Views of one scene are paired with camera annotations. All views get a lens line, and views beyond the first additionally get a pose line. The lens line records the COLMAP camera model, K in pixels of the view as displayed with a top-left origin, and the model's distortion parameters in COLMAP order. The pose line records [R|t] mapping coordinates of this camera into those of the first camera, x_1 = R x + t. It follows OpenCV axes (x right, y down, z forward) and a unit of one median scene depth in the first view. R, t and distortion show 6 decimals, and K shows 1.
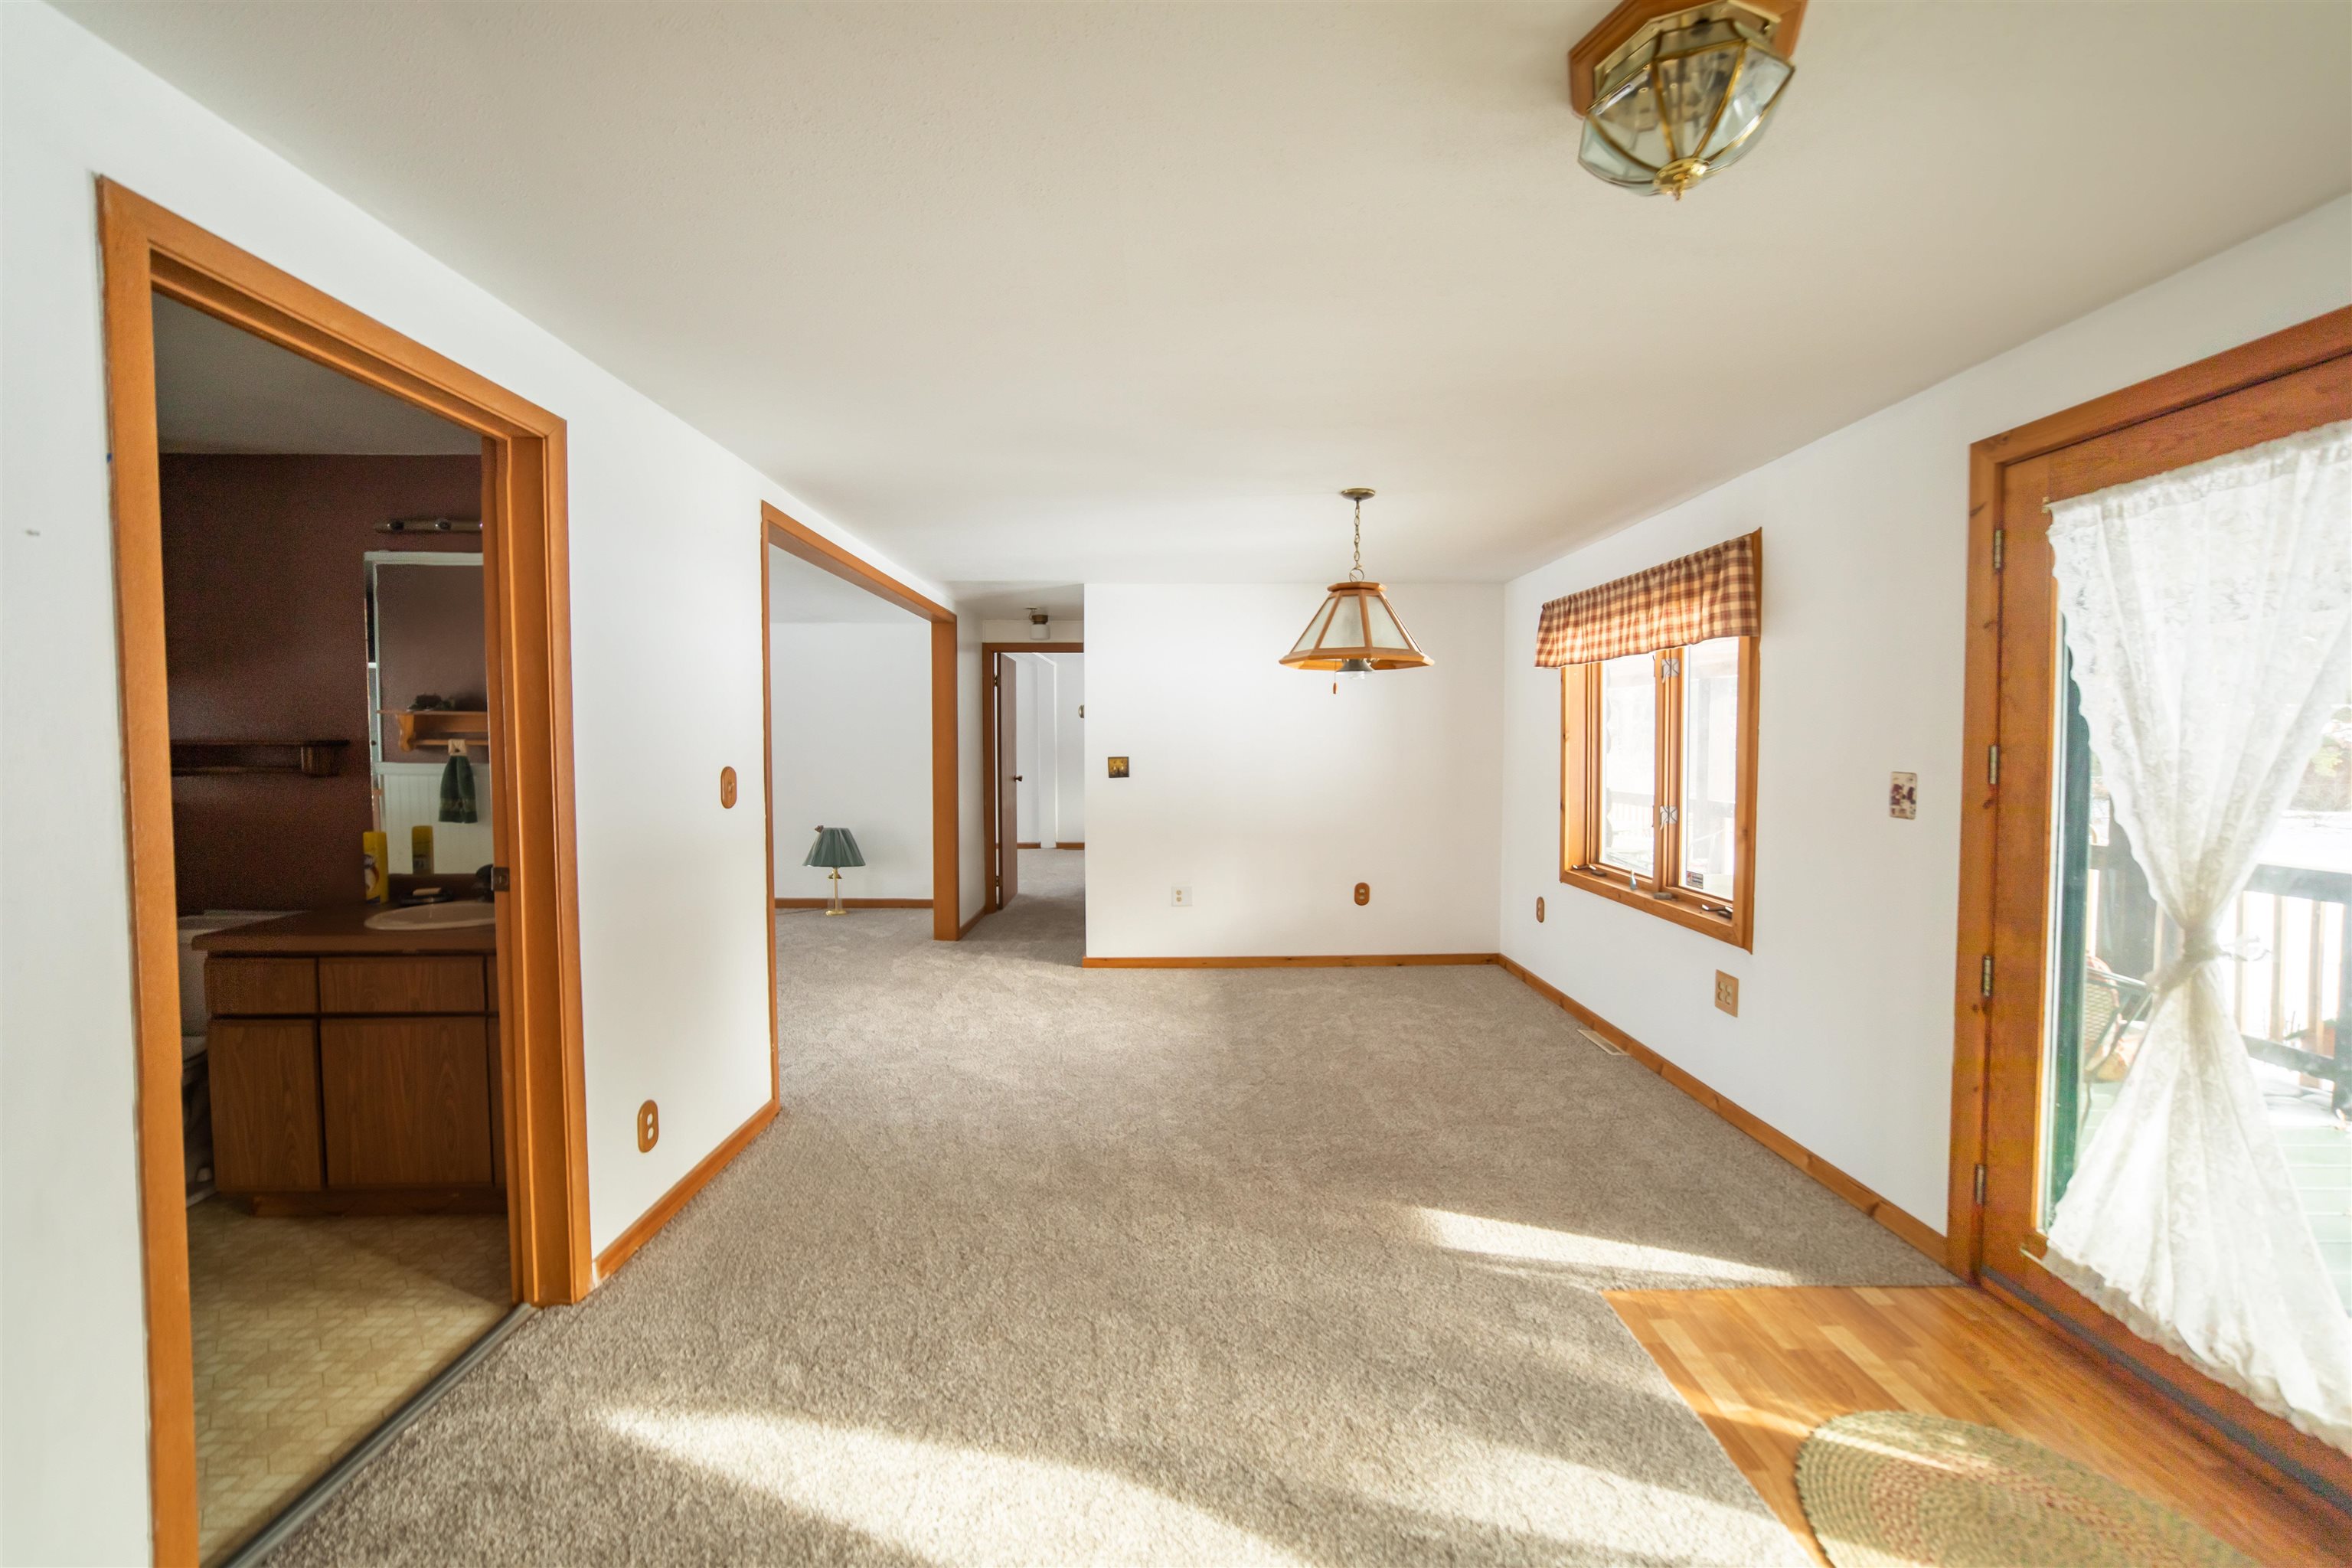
lens RADIAL K [[910.6, 0, 1178.8], [0, 910.6, 776.9], [0, 0, 1]] dist [-0.018408, 0.004725]
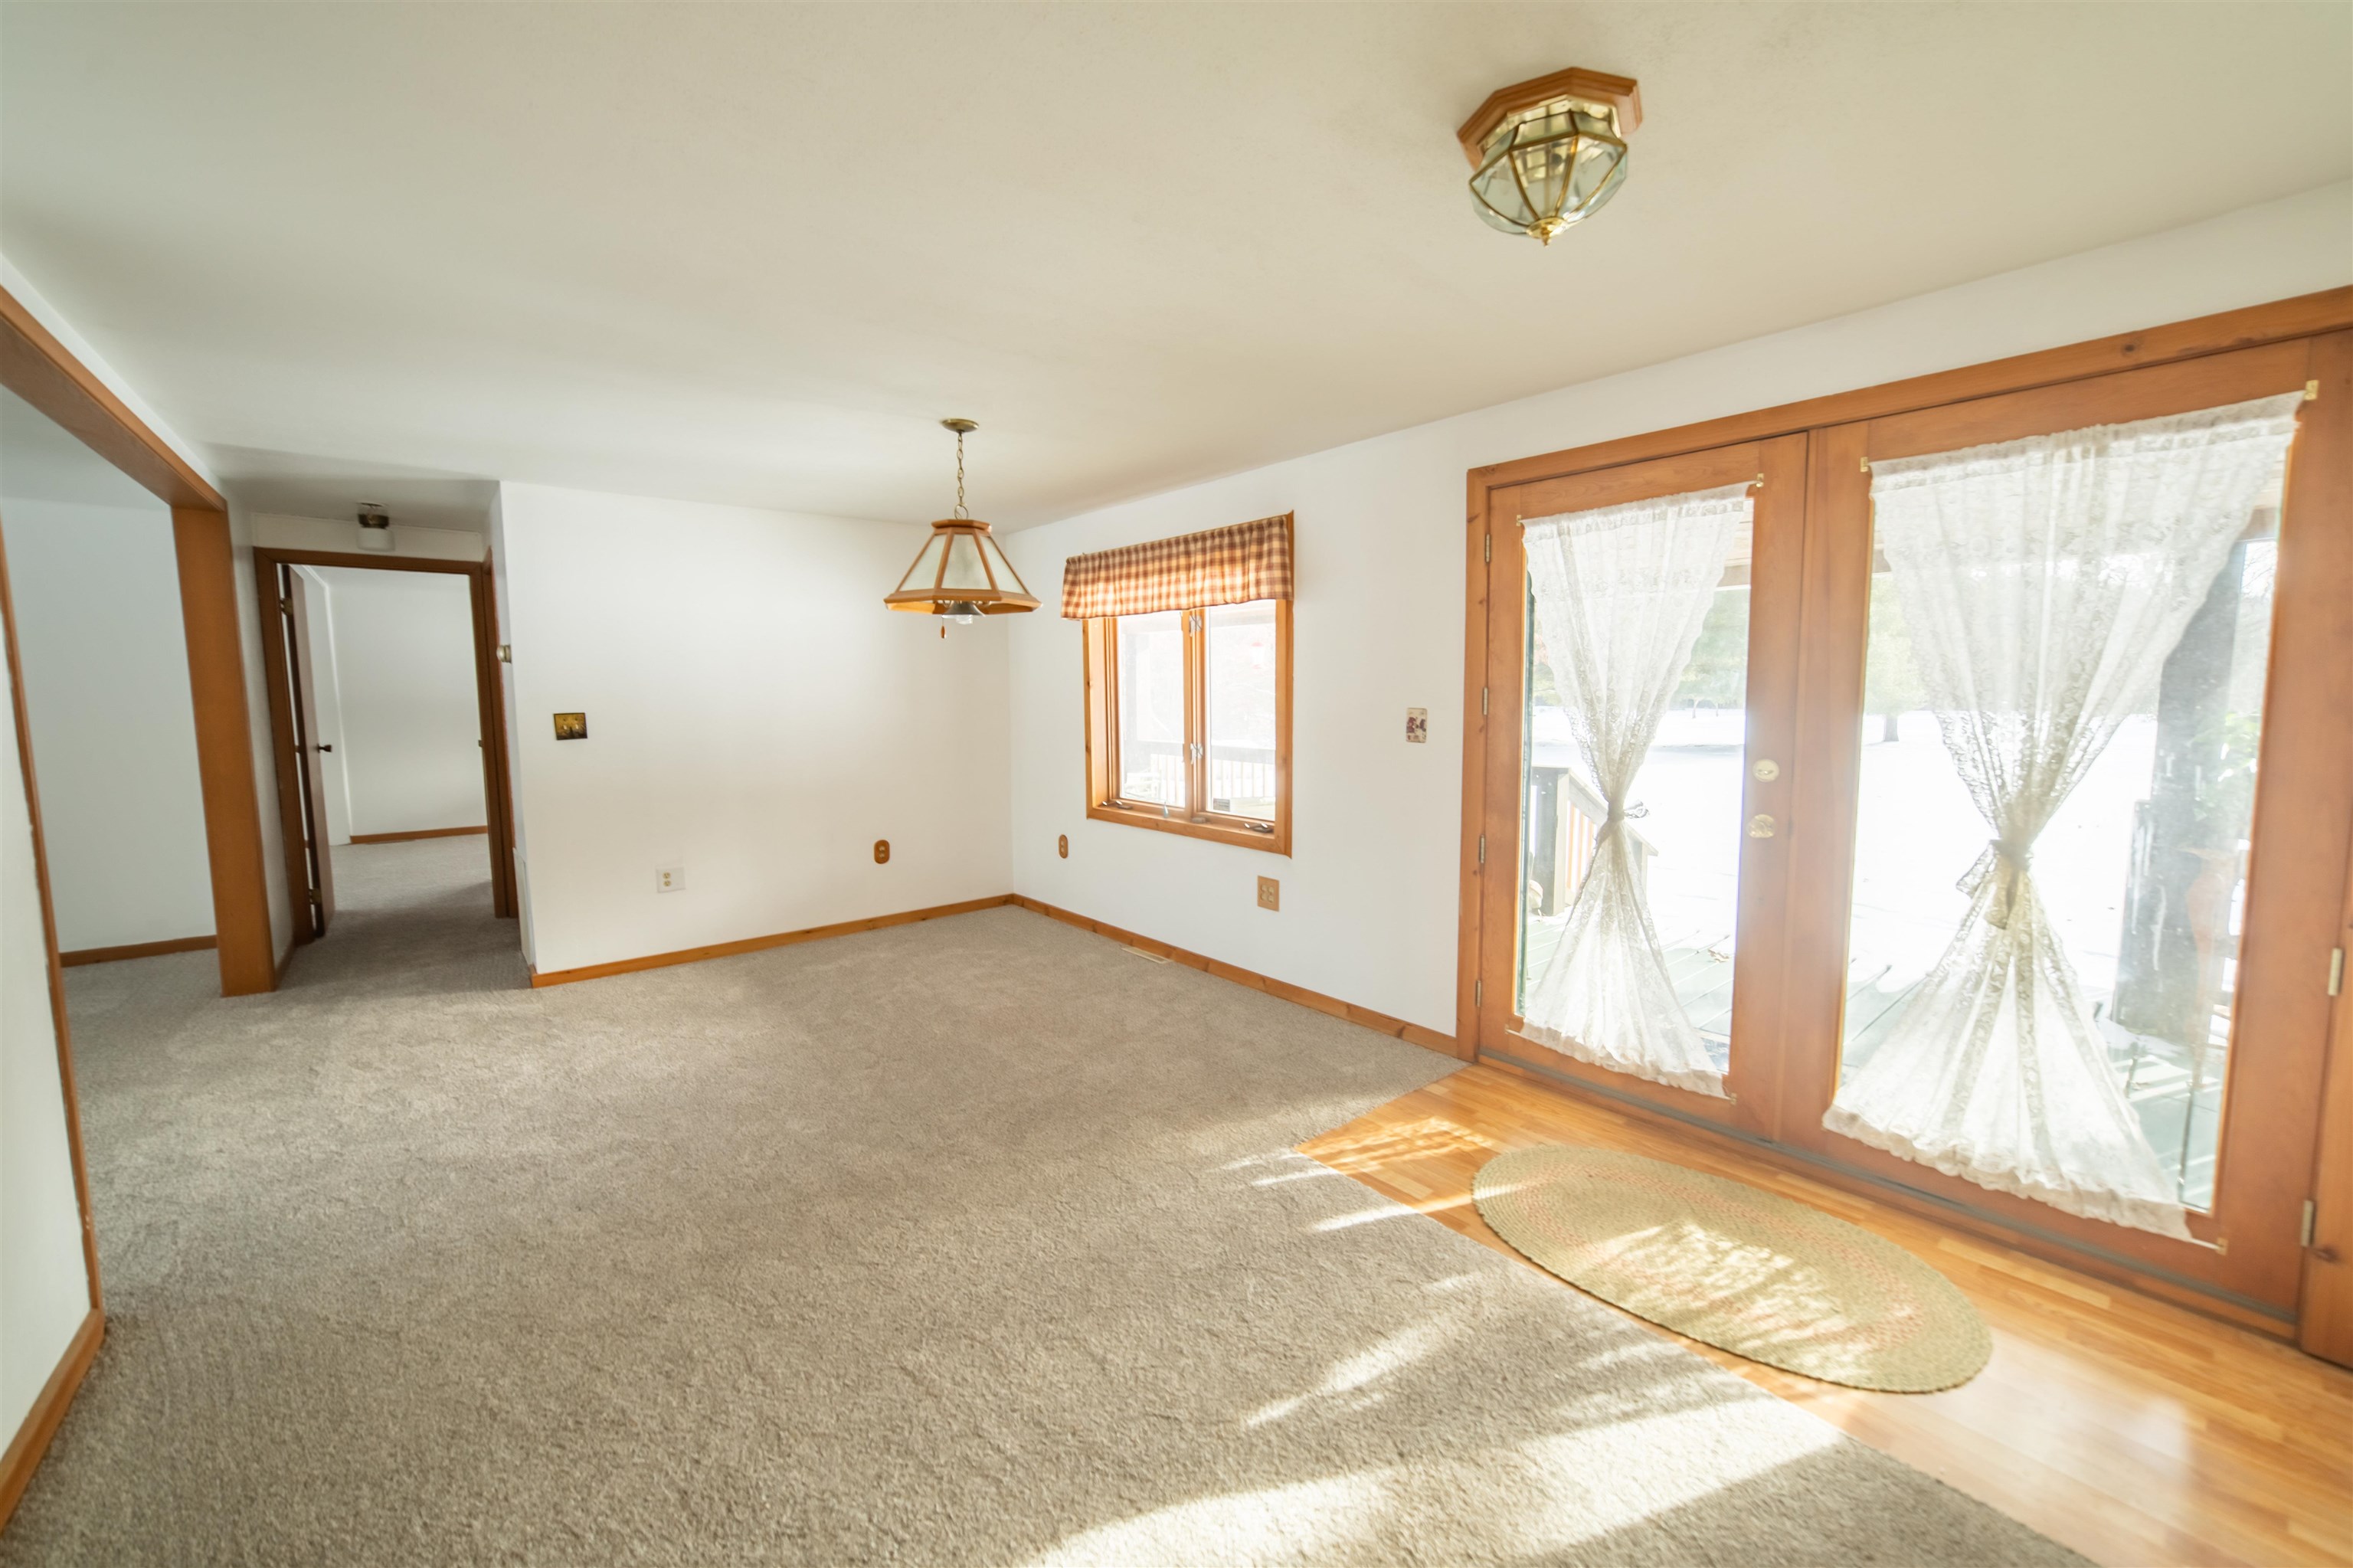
lens RADIAL K [[911.1, 0, 1189.9], [0, 911.1, 777.2], [0, 0, 1]] dist [-0.018408, 0.004725]
pose [[0.777117, -0.065537, 0.625935, -0.247756], [0.031160, 0.997350, 0.065740, -0.001960], [-0.628585, -0.031584, 0.777099, 0.116707]]
